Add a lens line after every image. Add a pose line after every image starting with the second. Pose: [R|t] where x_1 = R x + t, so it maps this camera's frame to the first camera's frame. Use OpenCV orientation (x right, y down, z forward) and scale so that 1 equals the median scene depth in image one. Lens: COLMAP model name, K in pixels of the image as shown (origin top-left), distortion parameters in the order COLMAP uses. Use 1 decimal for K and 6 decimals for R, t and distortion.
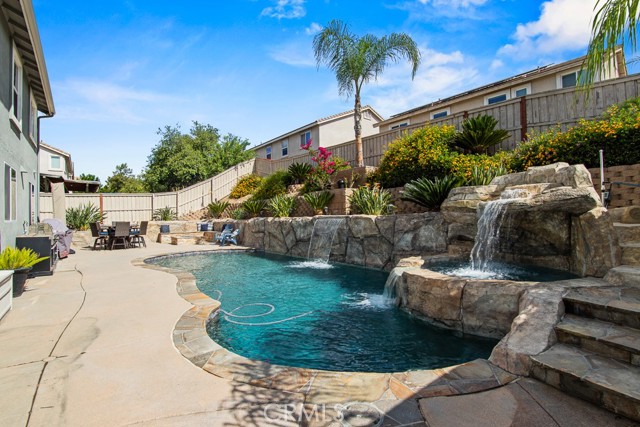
lens RADIAL K [[305.5, 0, 320.0], [0, 305.5, 213.5], [0, 0, 1]] dist [0.001839, 0.000153]
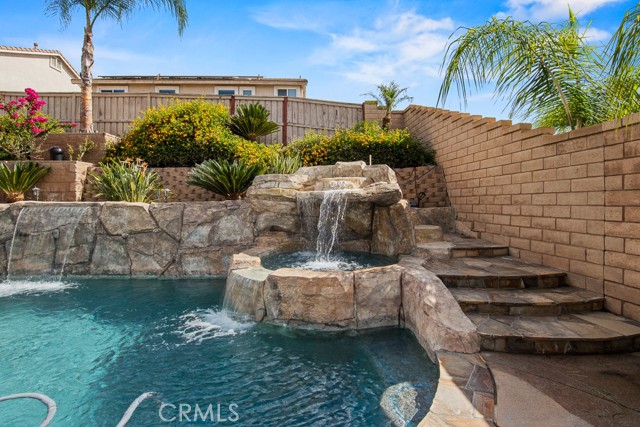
lens RADIAL K [[317.5, 0, 318.3], [0, 317.5, 198.7], [0, 0, 1]] dist [-0.024353, 0.000334]
pose [[0.607102, 0.025108, 0.794227, -0.172742], [-0.017183, 0.999682, -0.018469, 0.003284], [-0.794438, -0.002435, 0.607340, 0.225549]]
